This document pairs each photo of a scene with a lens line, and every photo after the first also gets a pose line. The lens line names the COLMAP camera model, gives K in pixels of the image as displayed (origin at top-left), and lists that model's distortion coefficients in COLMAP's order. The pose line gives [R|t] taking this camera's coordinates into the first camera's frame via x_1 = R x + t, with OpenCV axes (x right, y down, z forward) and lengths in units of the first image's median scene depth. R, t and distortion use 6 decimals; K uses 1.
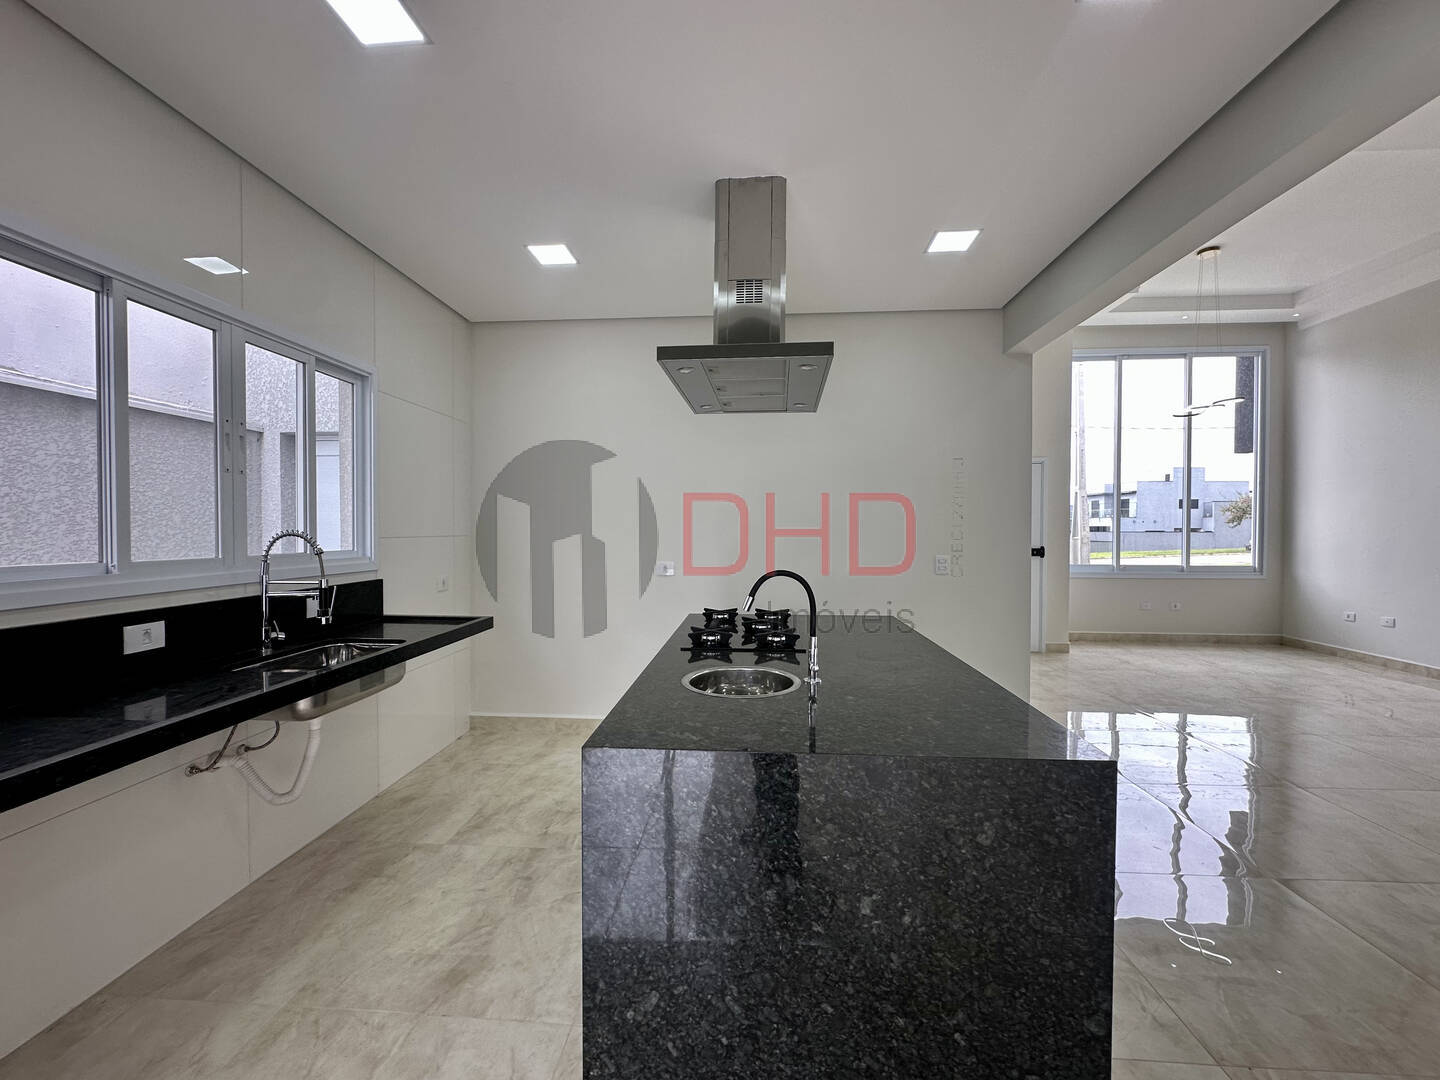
lens RADIAL K [[572.7, 0, 719.2], [0, 572.7, 537.4], [0, 0, 1]] dist [-0.006436, 0.001320]
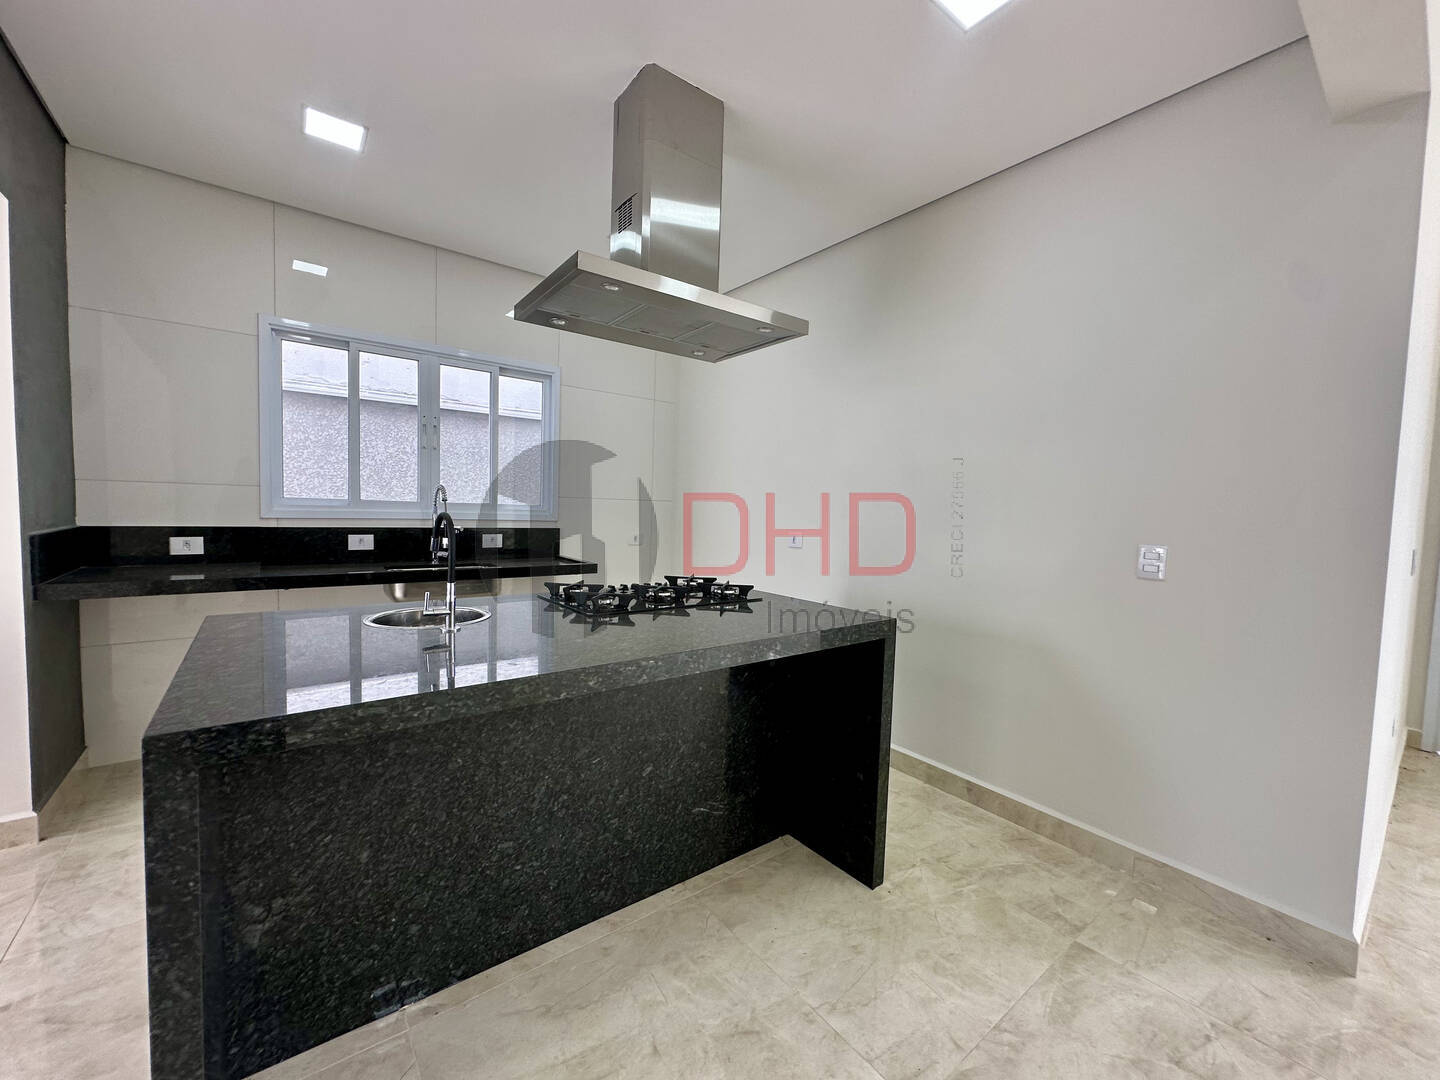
lens RADIAL K [[572.7, 0, 720.1], [0, 572.7, 544.5], [0, 0, 1]] dist [-0.006436, 0.001320]
pose [[0.668641, 0.072343, -0.740058, 1.032600], [-0.044325, 0.997364, 0.057448, 0.028565], [0.742263, -0.005609, 0.670085, 0.612859]]
